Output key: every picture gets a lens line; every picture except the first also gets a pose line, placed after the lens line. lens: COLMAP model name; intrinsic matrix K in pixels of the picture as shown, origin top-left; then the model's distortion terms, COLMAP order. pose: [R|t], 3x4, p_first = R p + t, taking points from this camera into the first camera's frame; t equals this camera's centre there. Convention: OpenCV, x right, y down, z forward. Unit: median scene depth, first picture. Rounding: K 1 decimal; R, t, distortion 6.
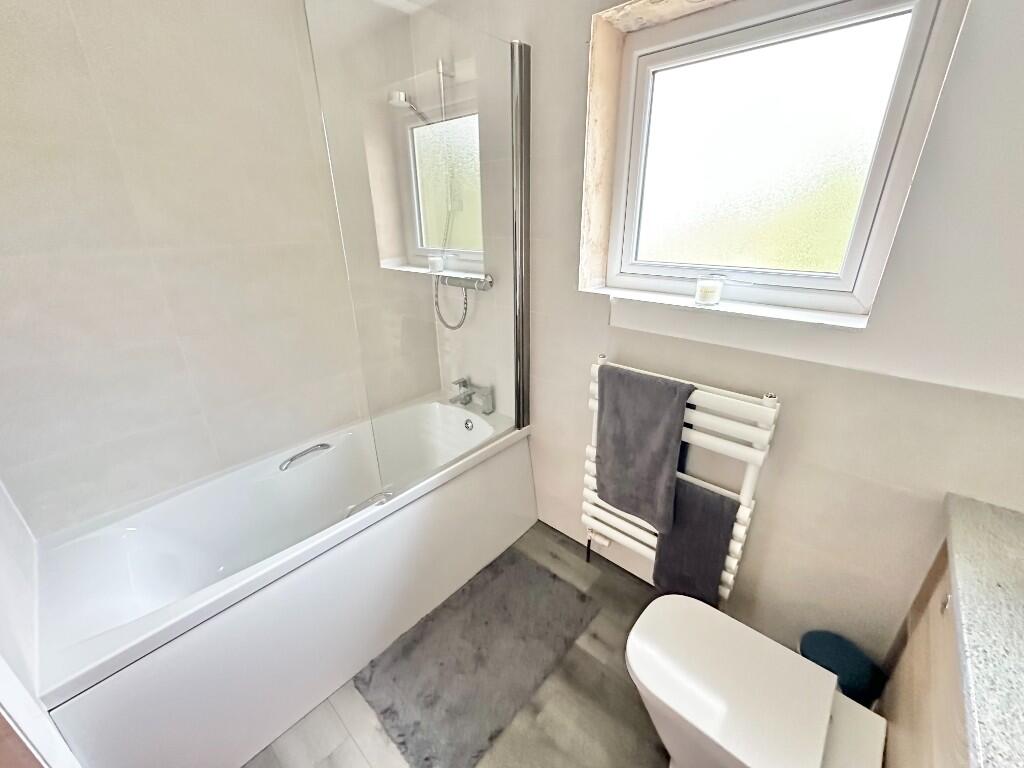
lens RADIAL K [[409.1, 0, 515.2], [0, 409.1, 386.2], [0, 0, 1]] dist [-0.000684, 0.000039]
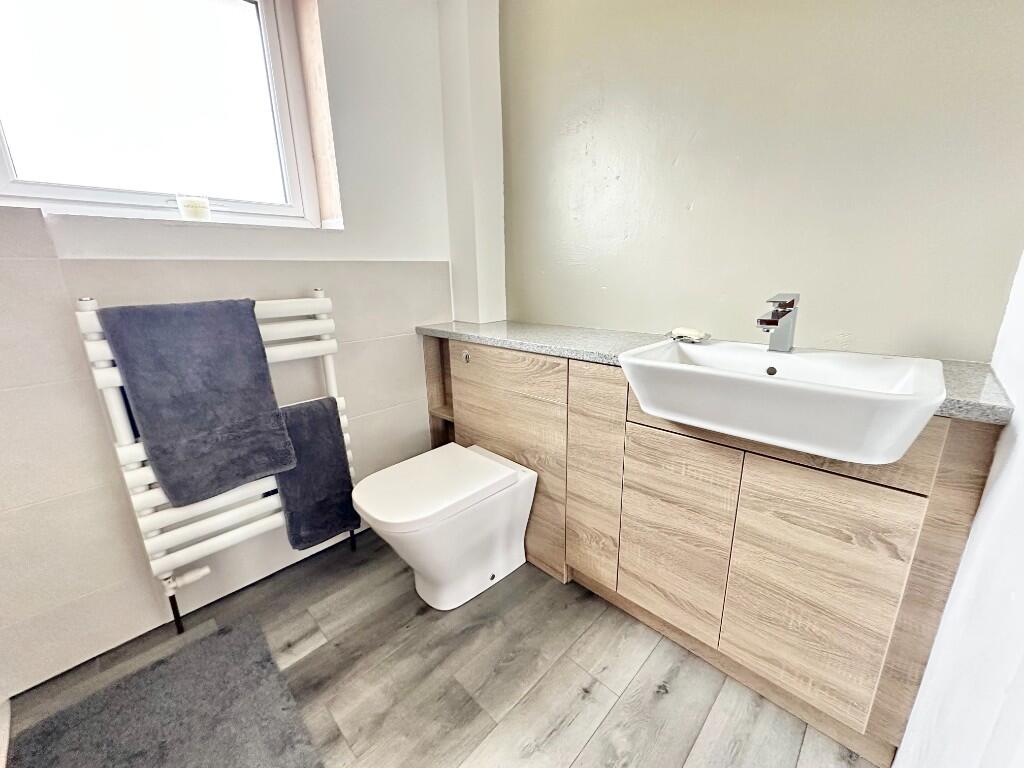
lens RADIAL K [[409.1, 0, 512.5], [0, 409.1, 383.3], [0, 0, 1]] dist [-0.000684, 0.000039]
pose [[0.059431, -0.265796, 0.962196, -0.419577], [0.399059, 0.889853, 0.221163, 0.176852], [-0.914997, 0.370829, 0.158953, 0.325015]]
